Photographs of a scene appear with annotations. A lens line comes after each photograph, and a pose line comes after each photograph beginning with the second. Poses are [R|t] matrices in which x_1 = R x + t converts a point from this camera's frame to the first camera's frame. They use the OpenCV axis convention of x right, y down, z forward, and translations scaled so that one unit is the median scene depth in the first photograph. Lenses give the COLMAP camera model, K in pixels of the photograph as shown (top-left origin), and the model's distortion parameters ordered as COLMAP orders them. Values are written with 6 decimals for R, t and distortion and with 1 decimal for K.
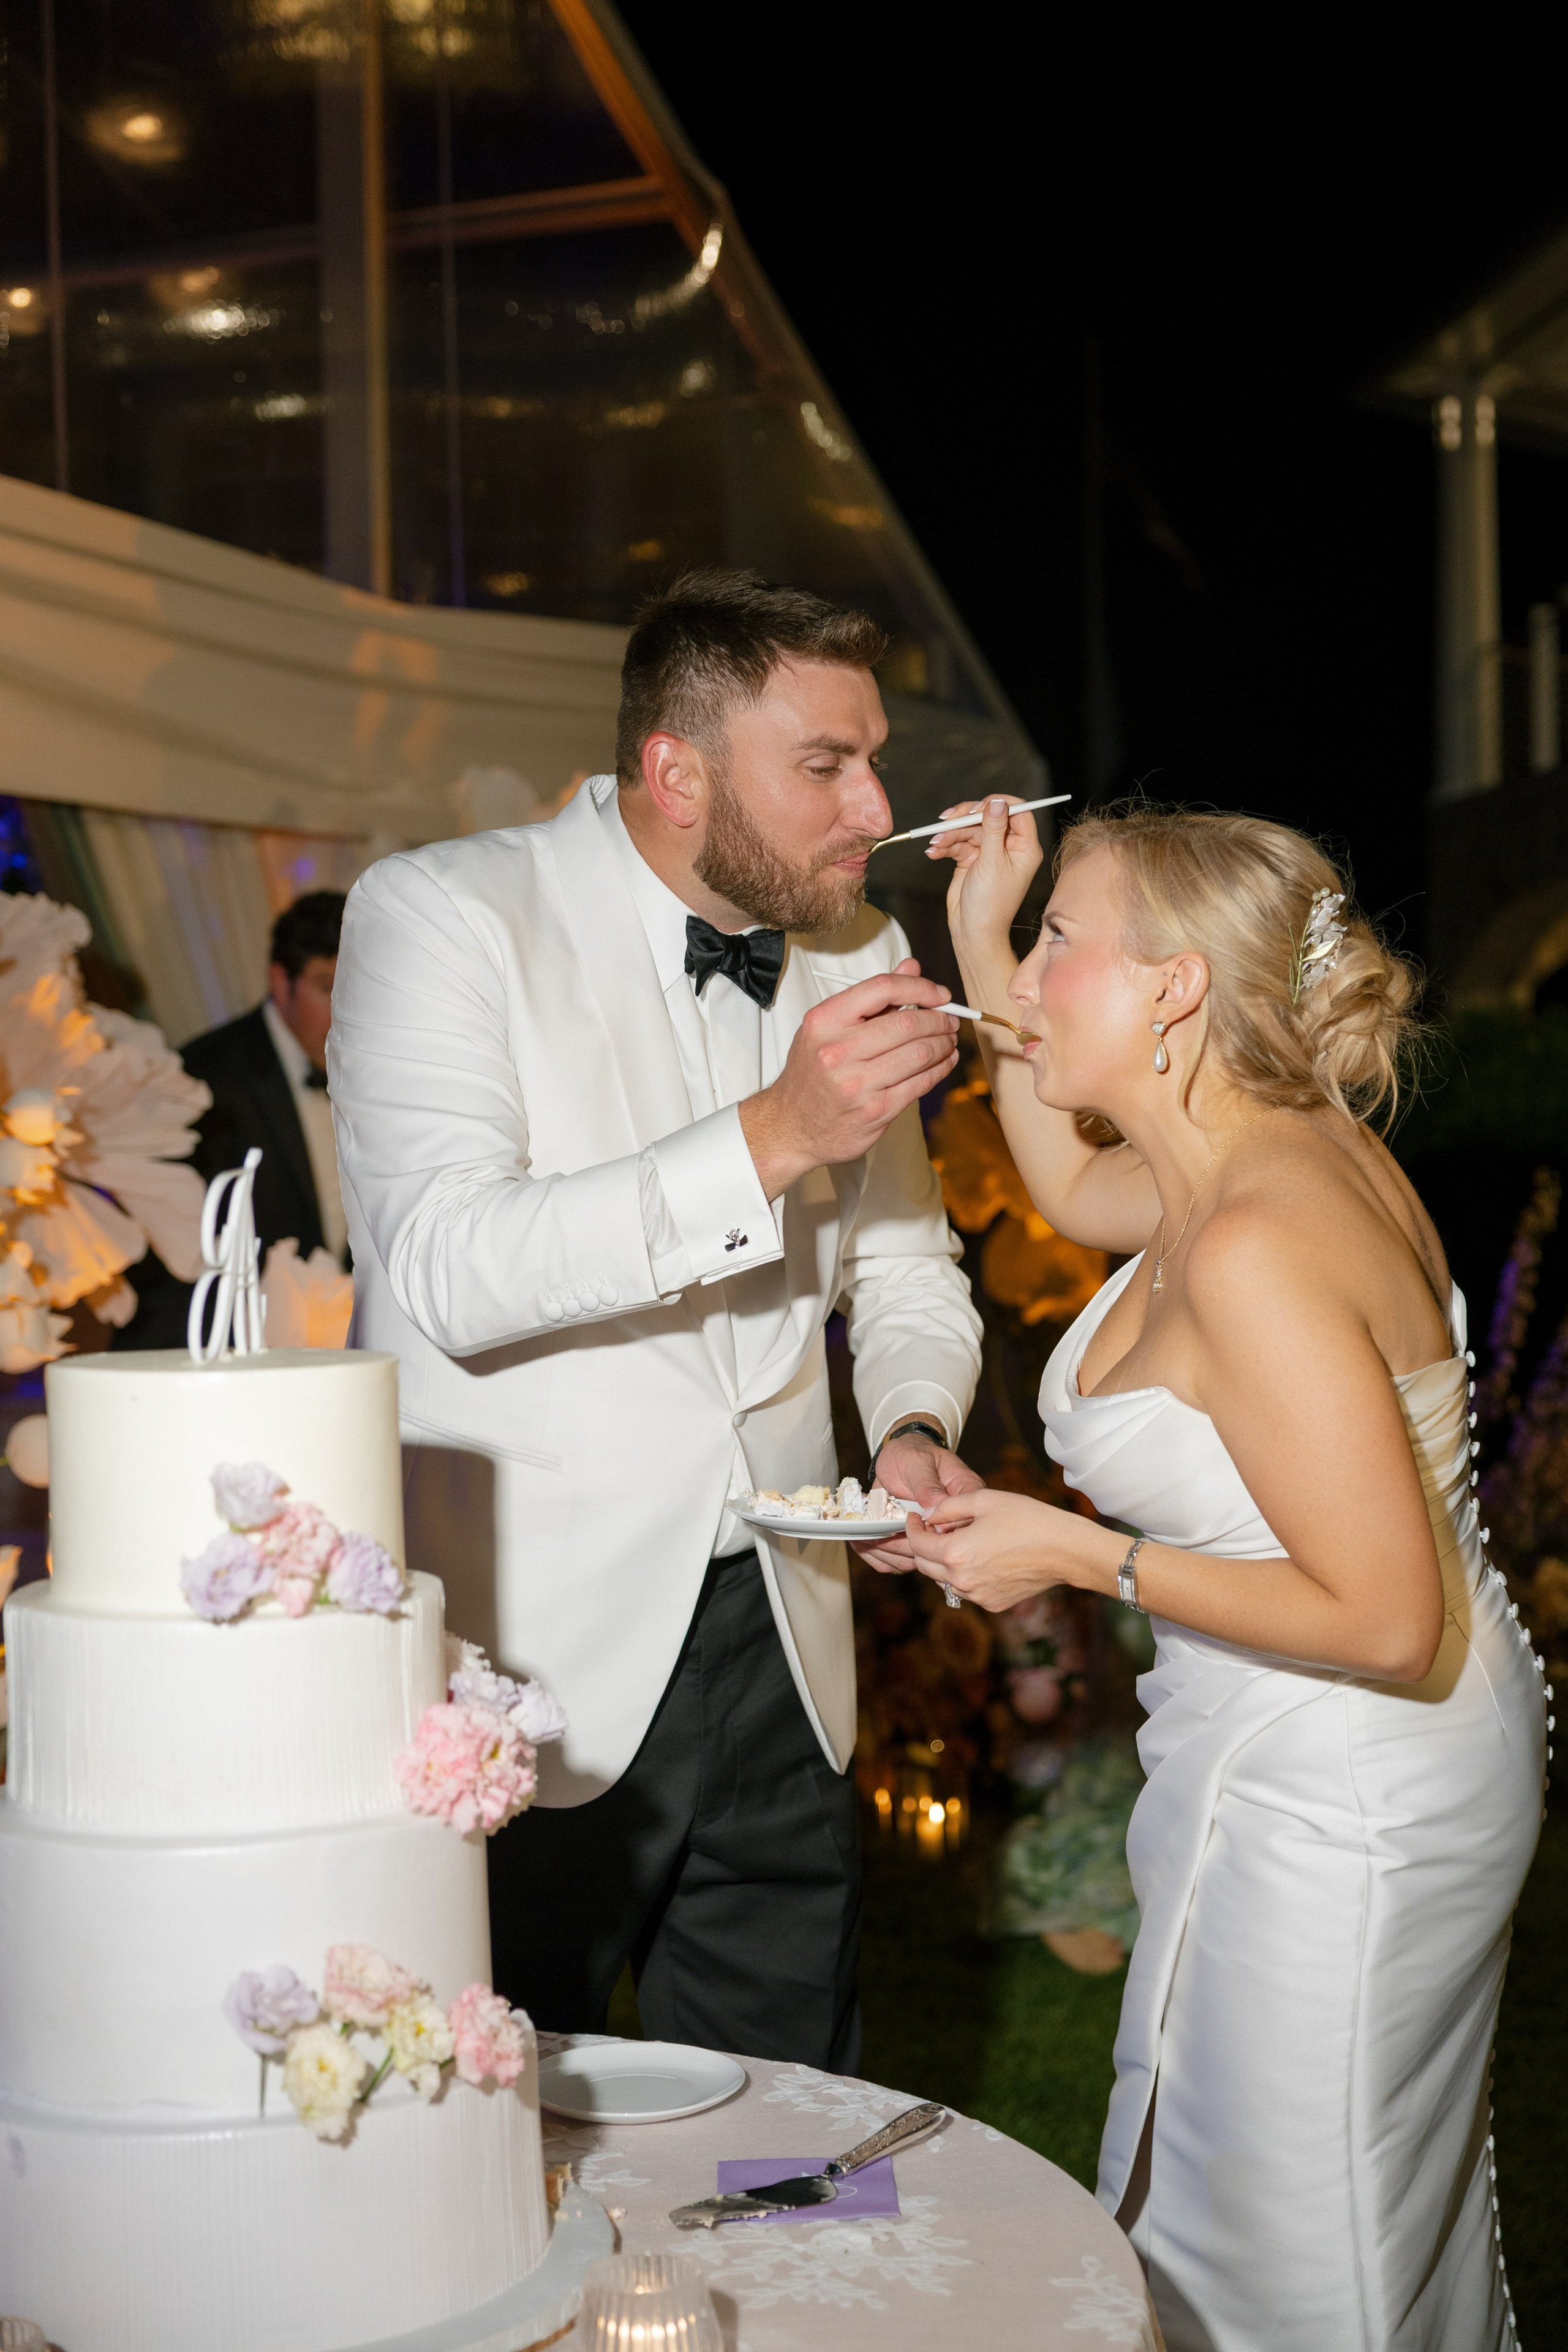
lens RADIAL K [[3431.6, 0, 784.0], [0, 3431.6, 1176.0], [0, 0, 1]] dist [0.032509, 0.027291]
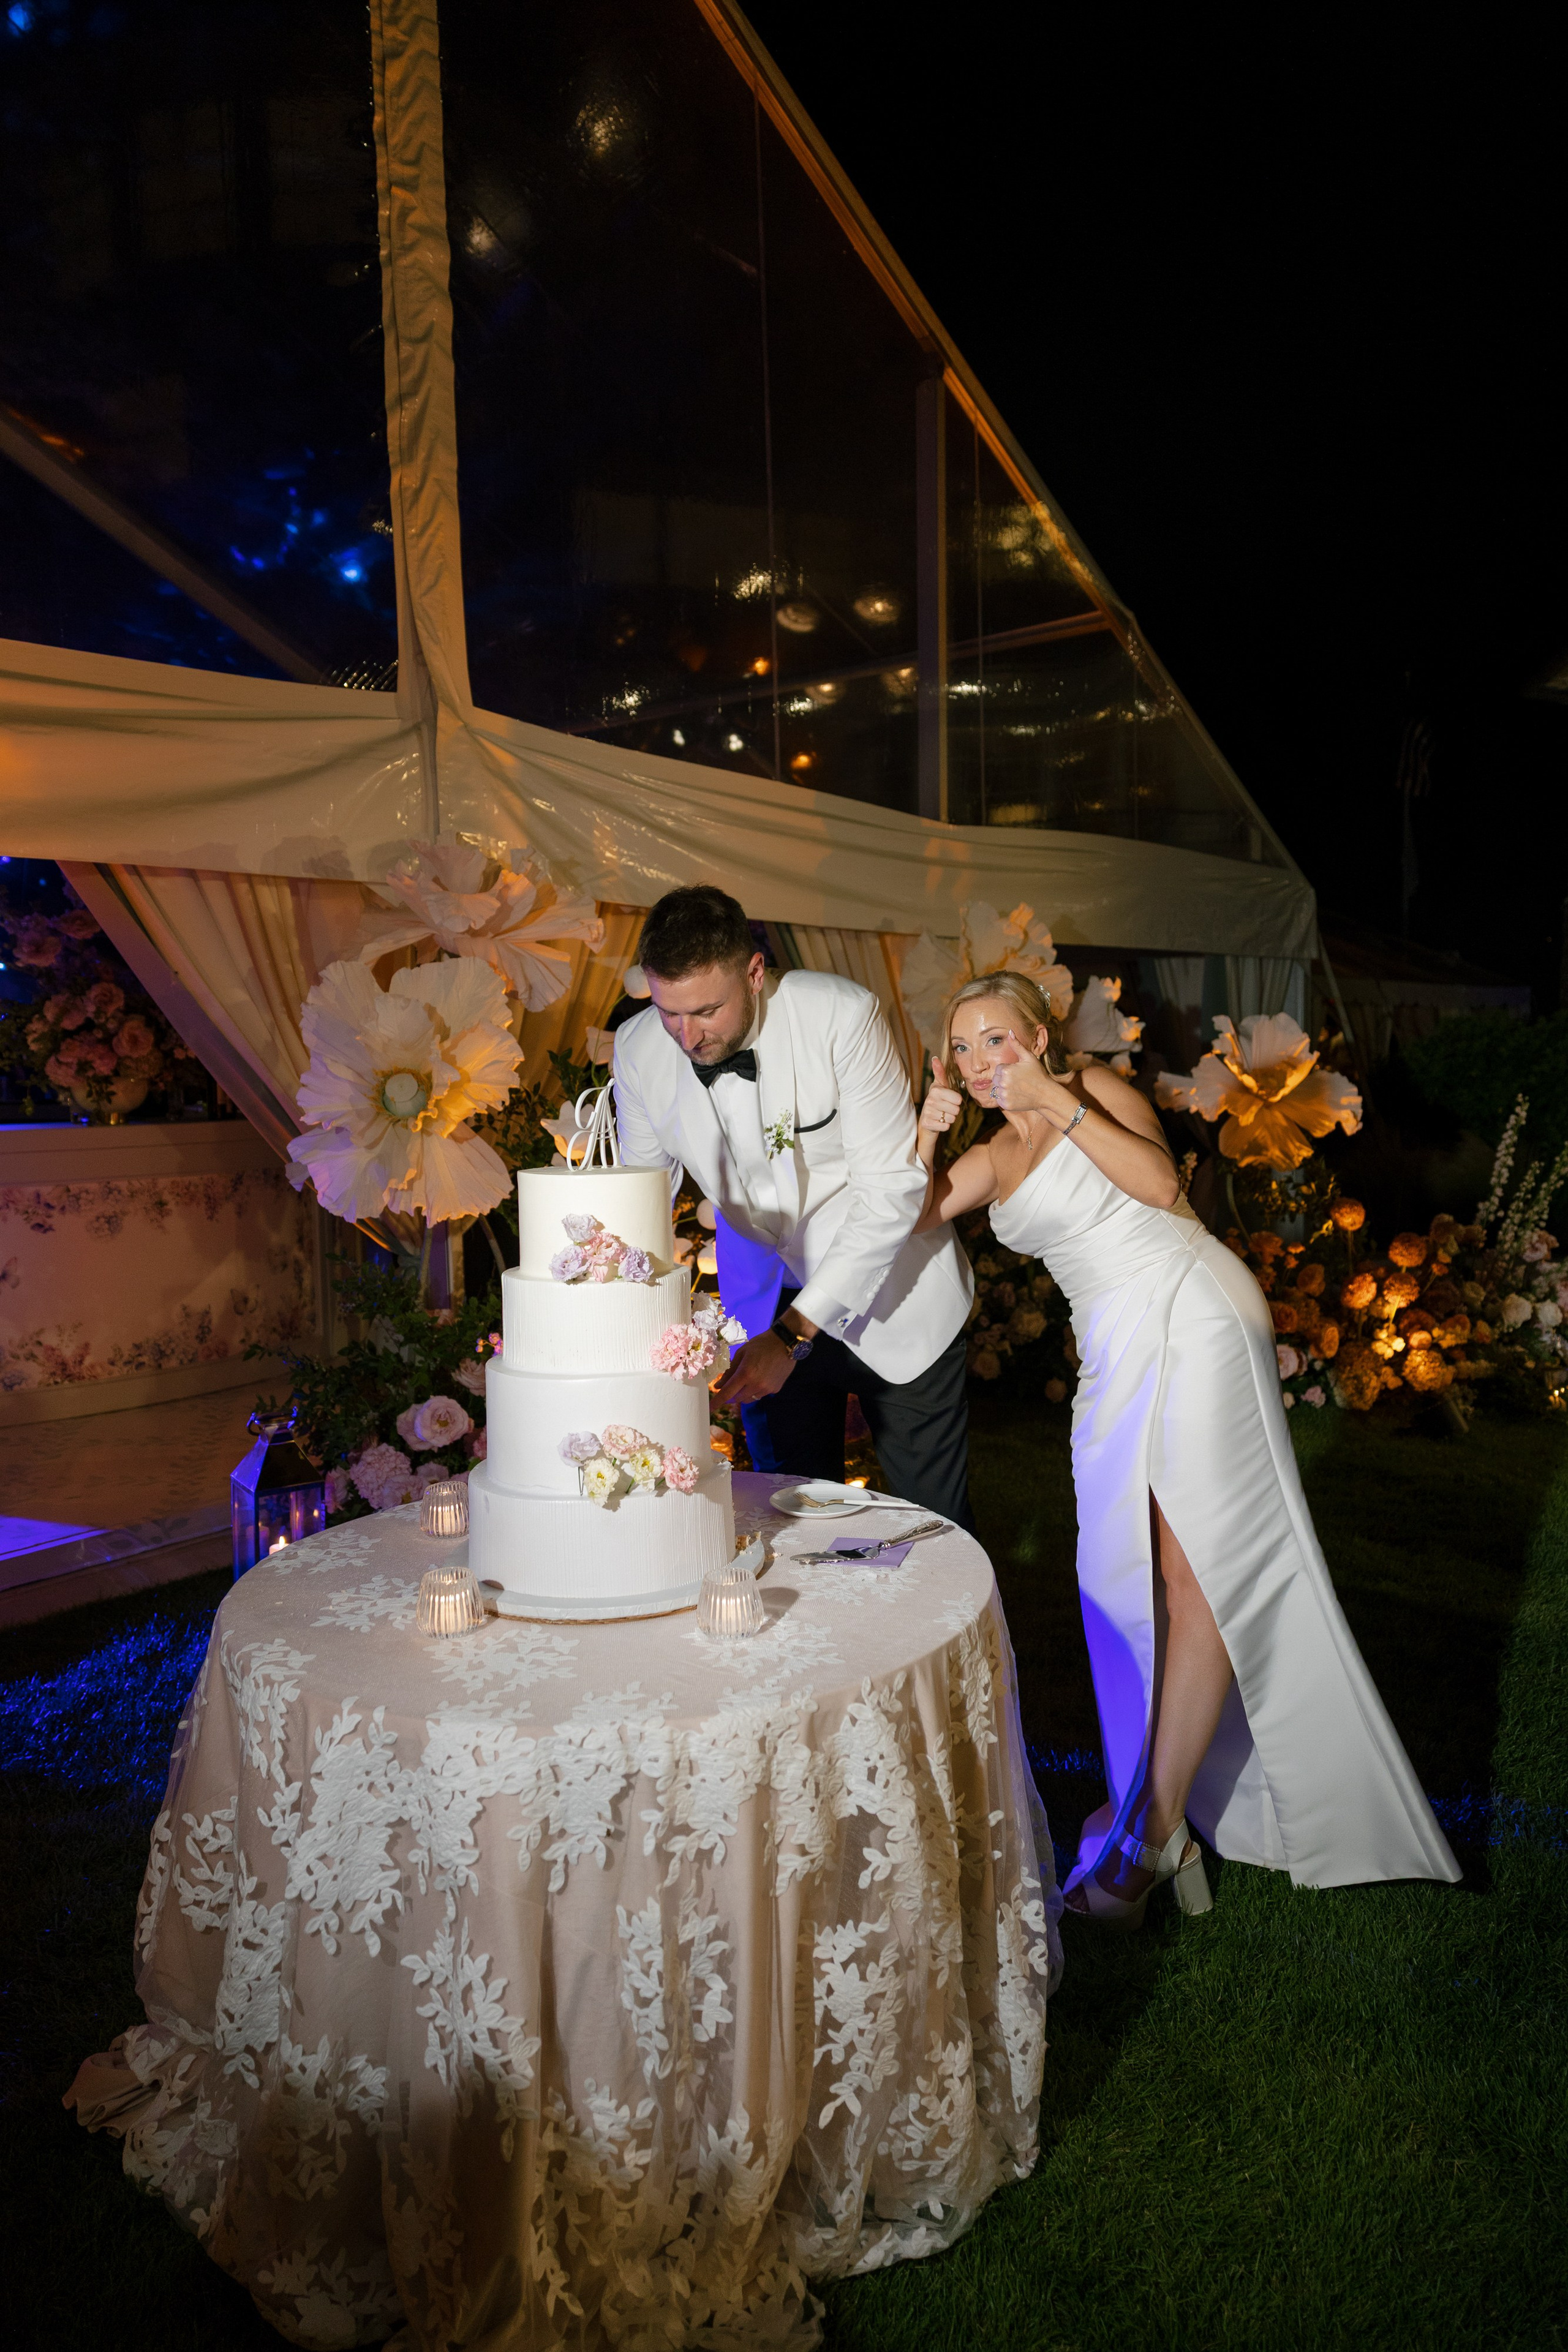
lens RADIAL K [[1614.9, 0, 787.4], [0, 1614.9, 1177.2], [0, 0, 1]] dist [0.006225, 0.024258]
pose [[0.957311, 0.021531, -0.288257, 0.266541], [-0.006899, 0.998640, 0.051679, 0.002133], [0.288977, -0.047484, 0.956158, 0.010898]]
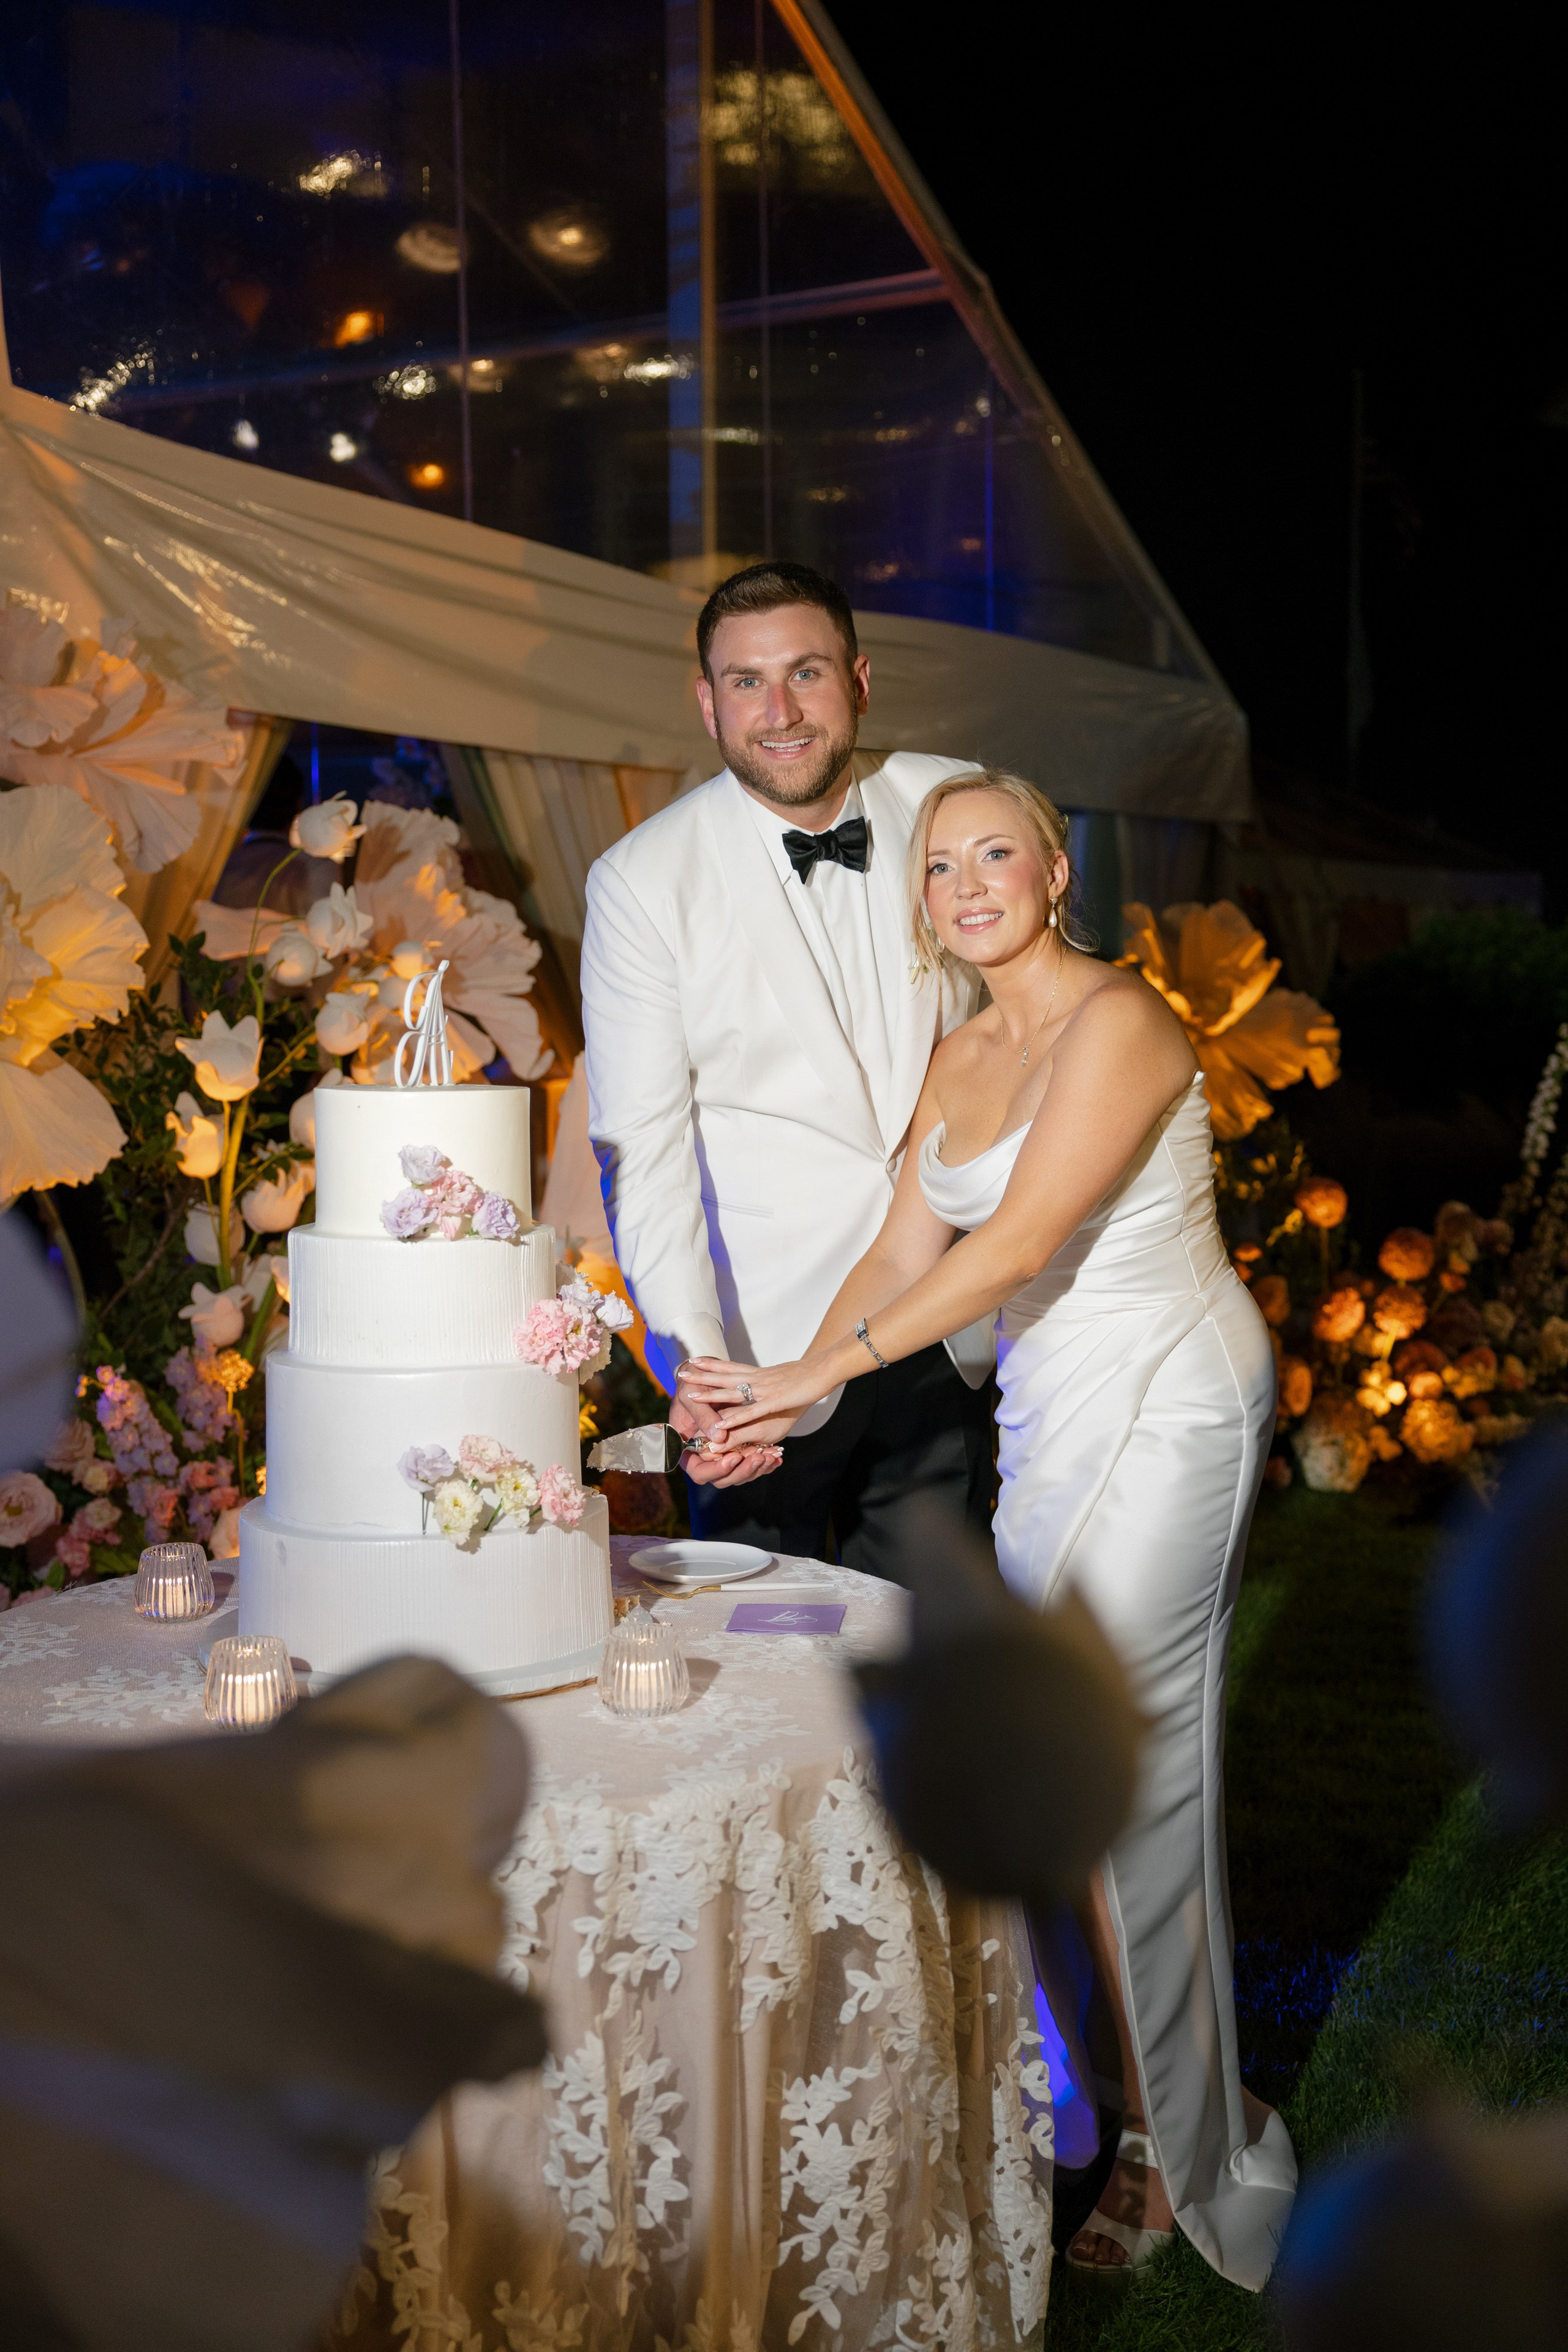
lens RADIAL K [[2722.6, 0, 774.9], [0, 2722.6, 1170.1], [0, 0, 1]] dist [0.112834, -0.218512]
pose [[0.991413, 0.022605, -0.128798, 0.170234], [-0.016709, 0.998770, 0.046679, 0.028802], [0.129695, -0.044126, 0.990572, -0.264083]]
